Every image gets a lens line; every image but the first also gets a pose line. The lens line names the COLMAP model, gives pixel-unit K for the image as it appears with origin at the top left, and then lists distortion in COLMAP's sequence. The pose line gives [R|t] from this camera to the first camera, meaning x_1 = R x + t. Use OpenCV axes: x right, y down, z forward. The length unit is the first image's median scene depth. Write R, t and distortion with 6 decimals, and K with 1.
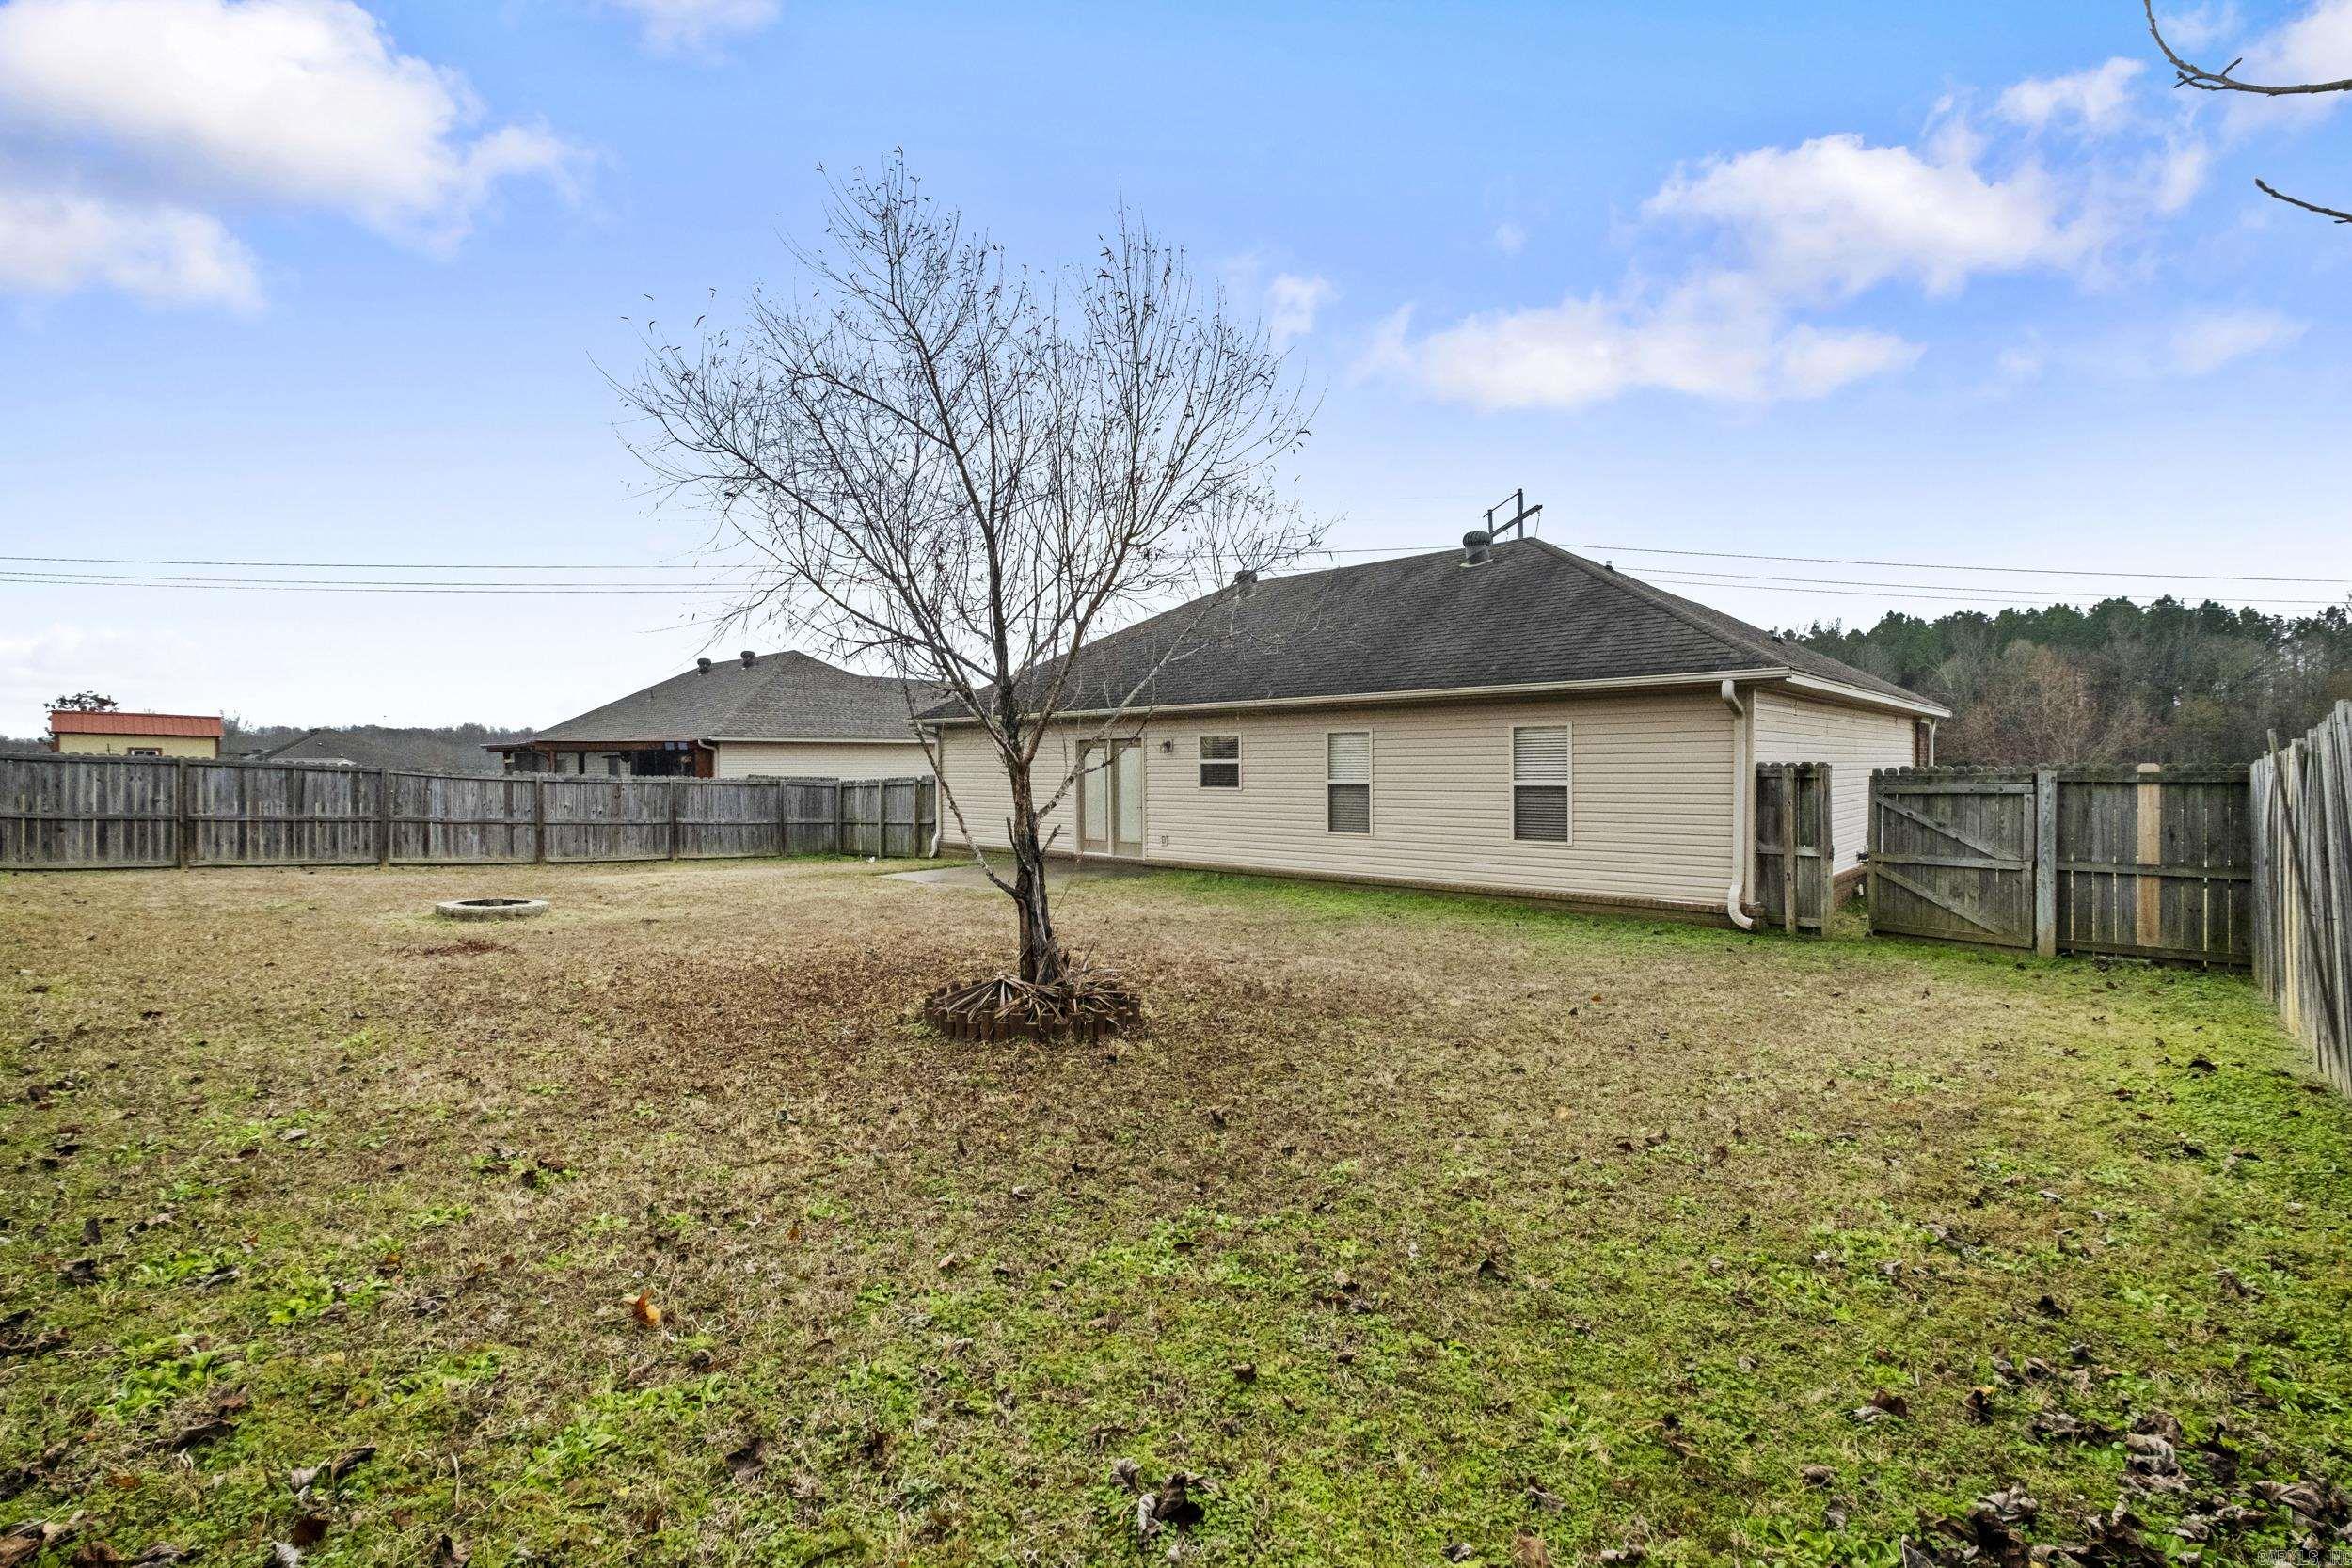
lens RADIAL K [[1022.1, 0, 1163.8], [0, 1022.1, 785.9], [0, 0, 1]] dist [-0.007072, -0.000142]
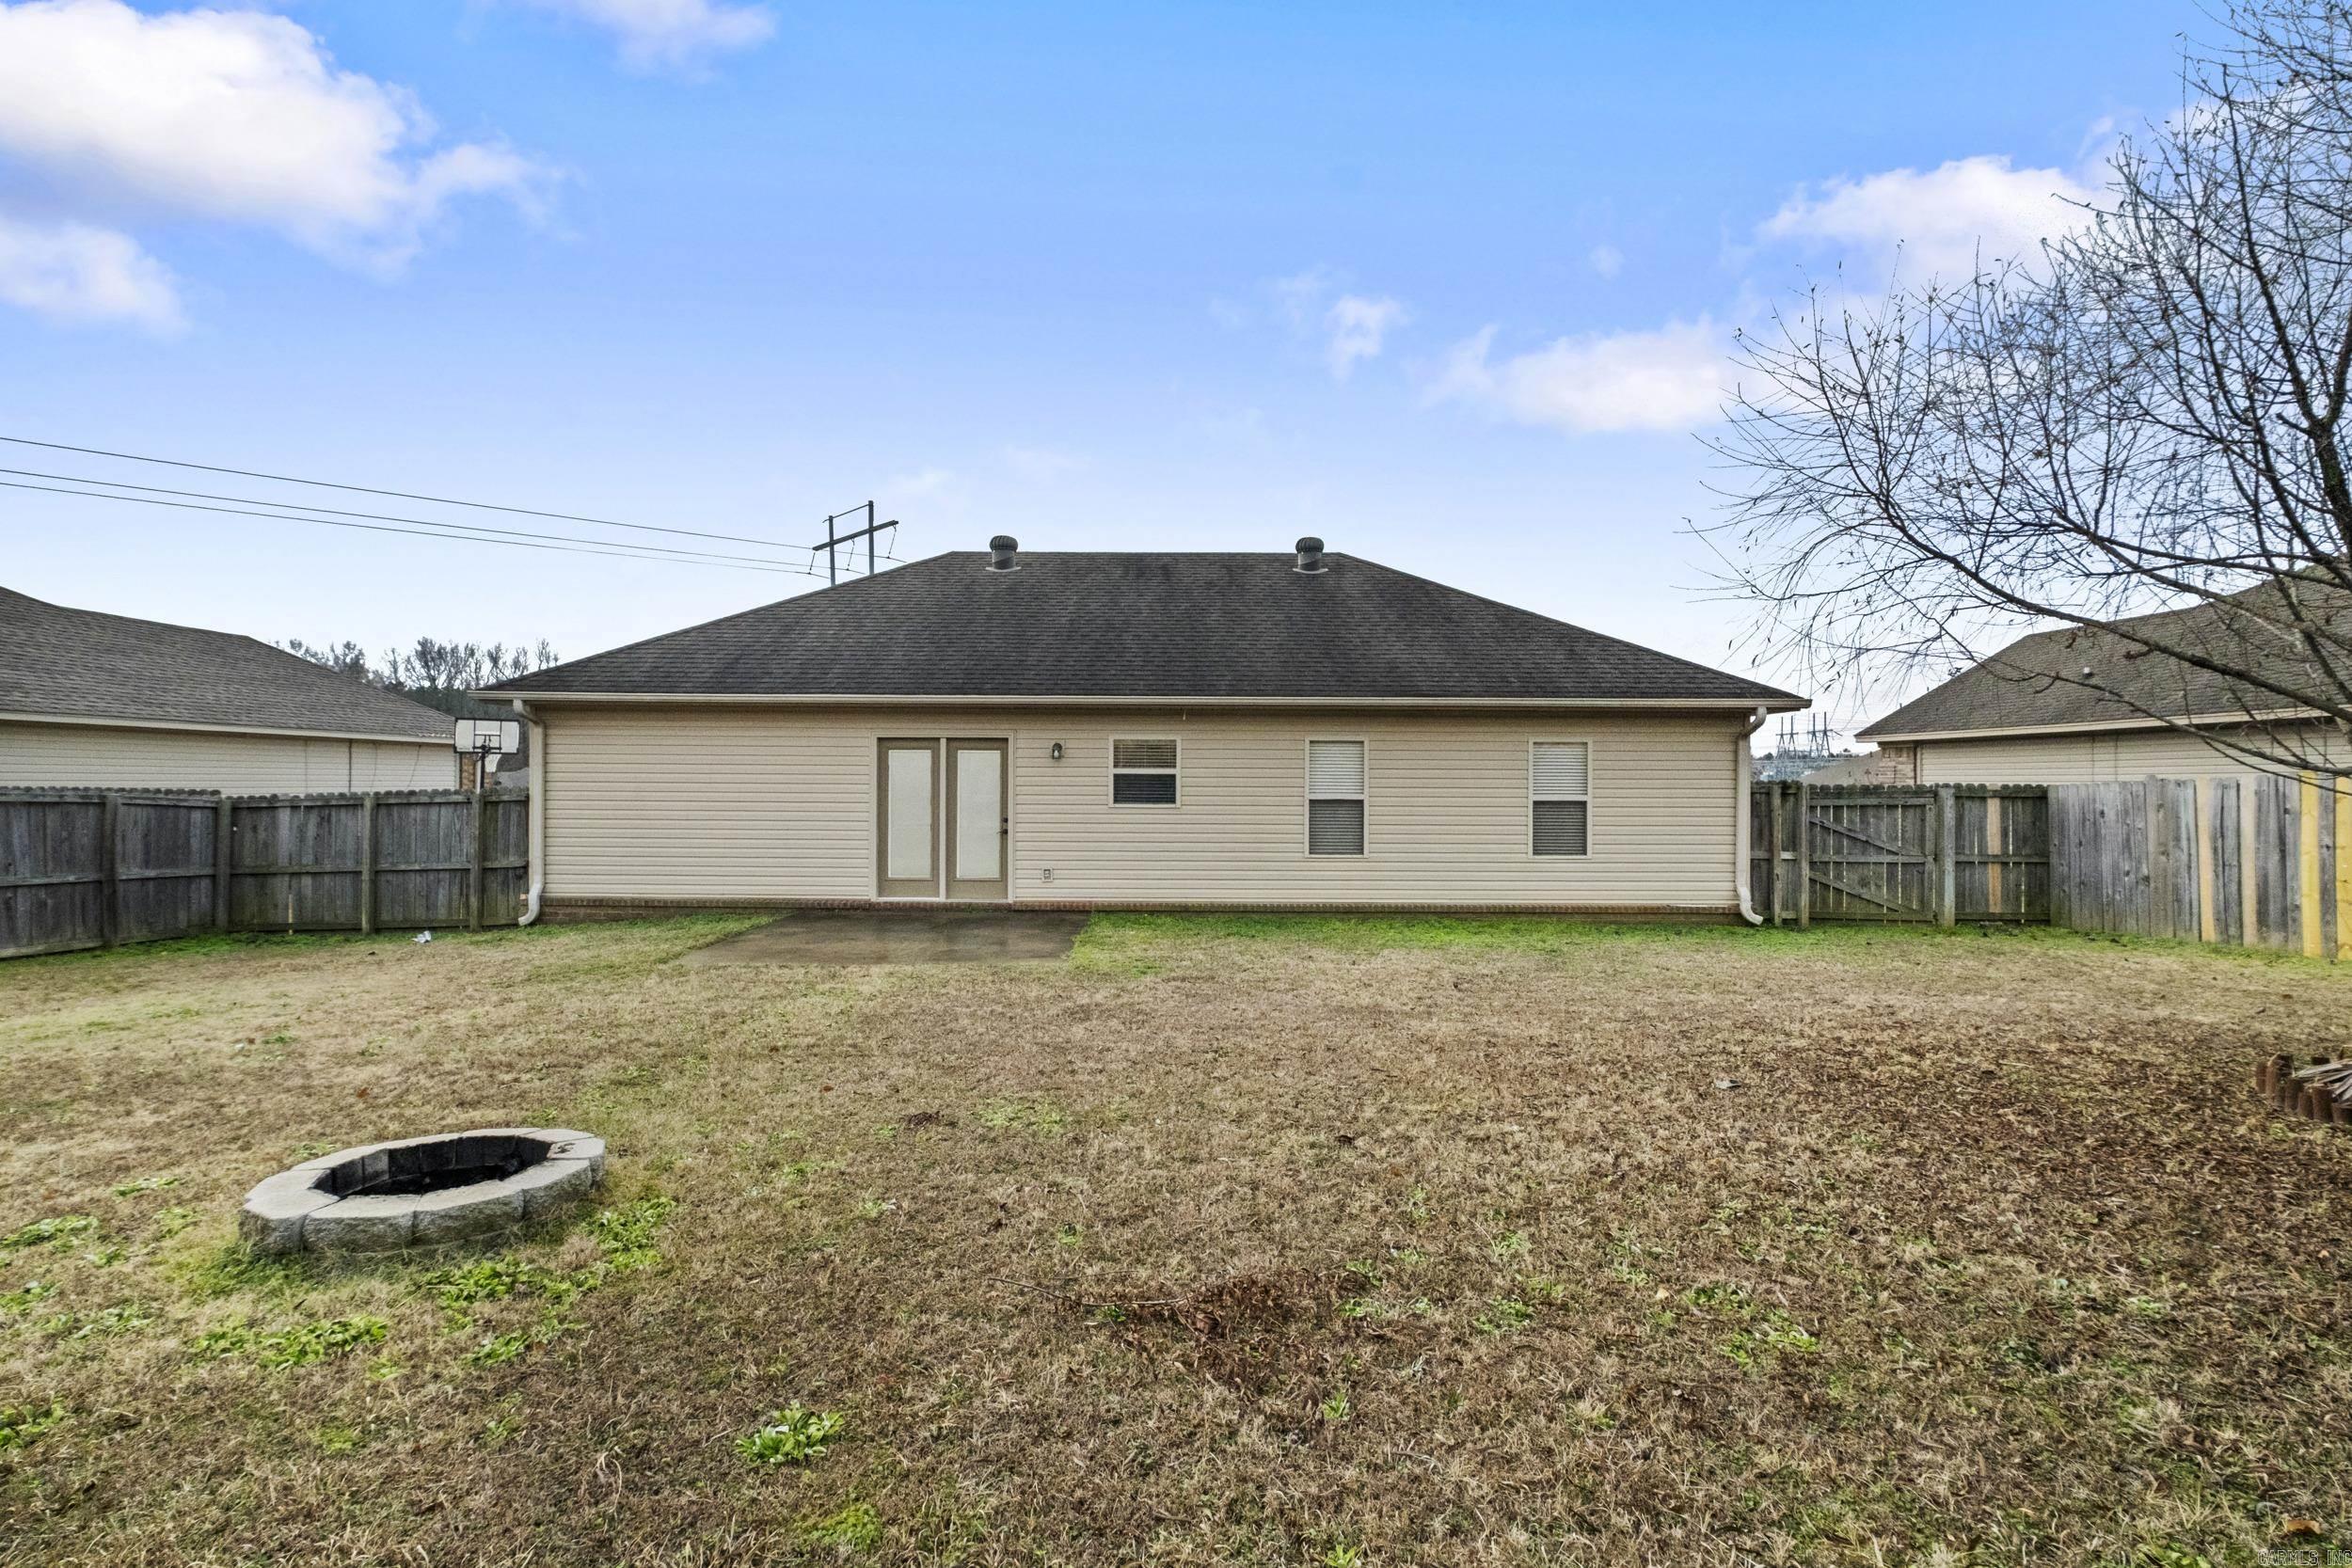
lens RADIAL K [[1022.1, 0, 1174.8], [0, 1022.1, 766.2], [0, 0, 1]] dist [-0.007072, -0.000142]
pose [[0.735581, 0.020282, 0.677133, -0.471021], [0.003414, 0.999428, -0.033645, -0.001116], [-0.677428, 0.027060, 0.735091, 0.407863]]
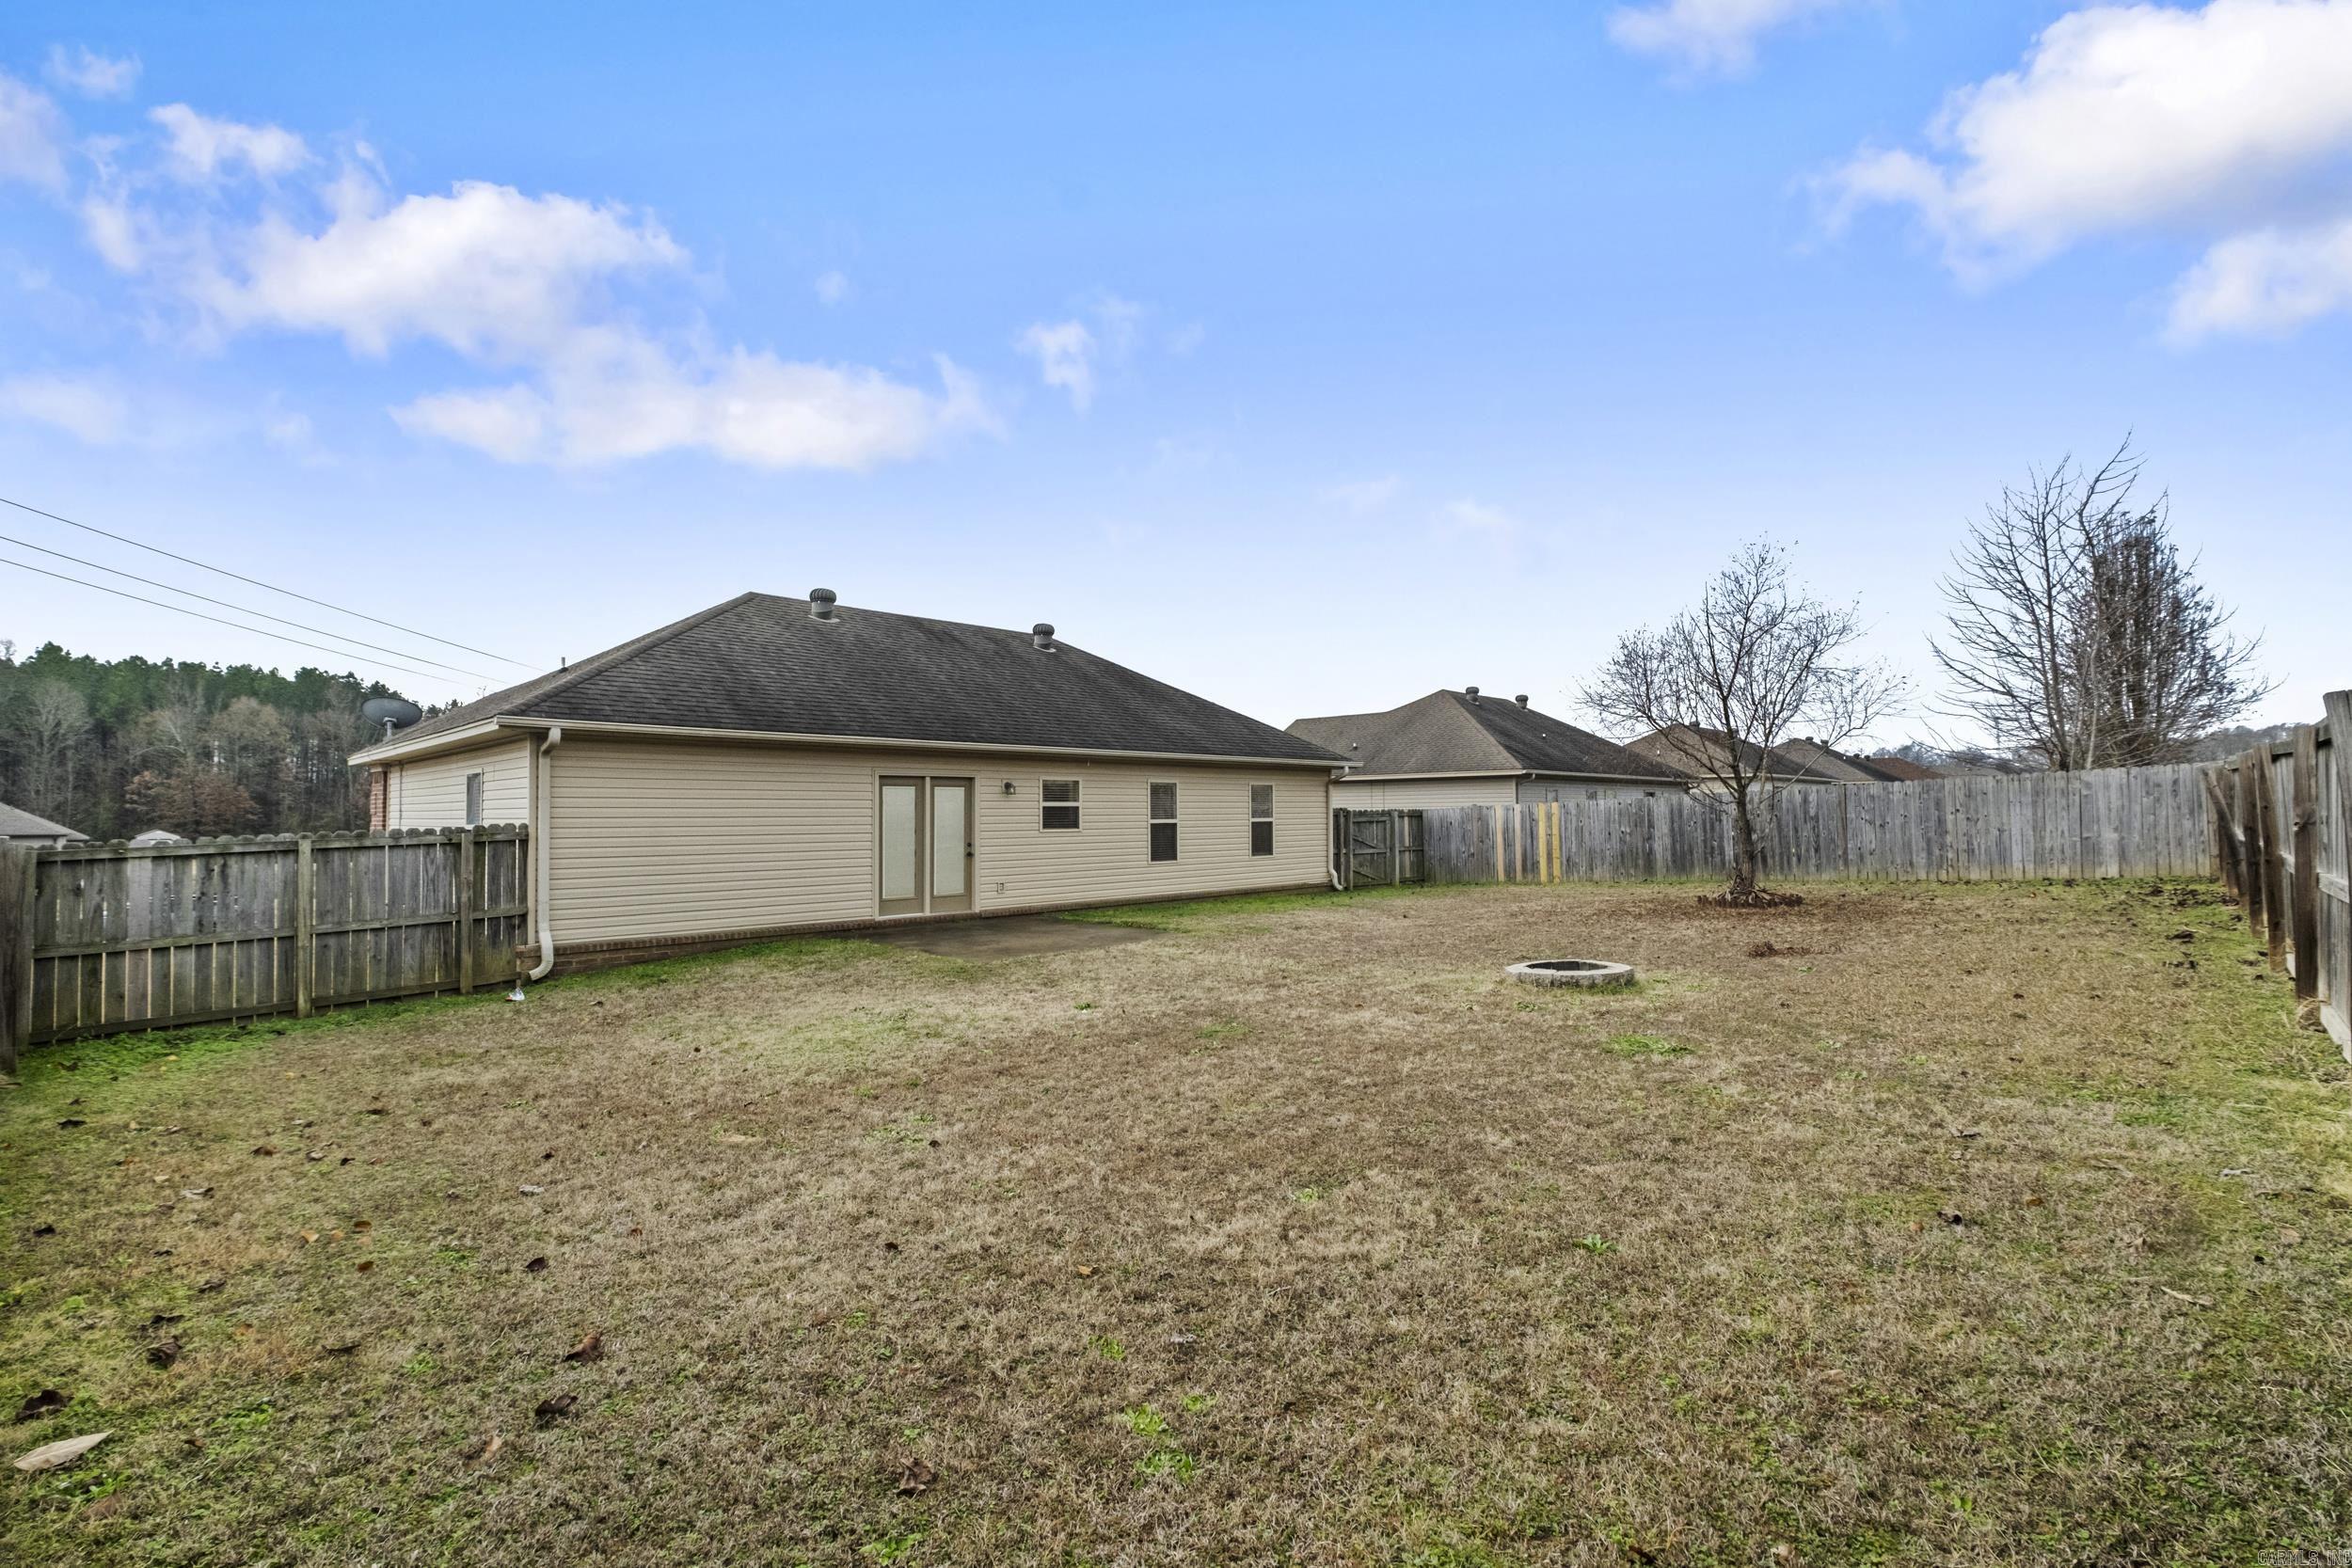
lens RADIAL K [[1022.1, 0, 1155.0], [0, 1022.1, 778.7], [0, 0, 1]] dist [-0.007072, -0.000142]
pose [[0.040685, 0.040646, 0.998345, -0.999547], [0.026546, 0.998776, -0.041746, -0.003799], [-0.998819, 0.028200, 0.039556, 0.873928]]
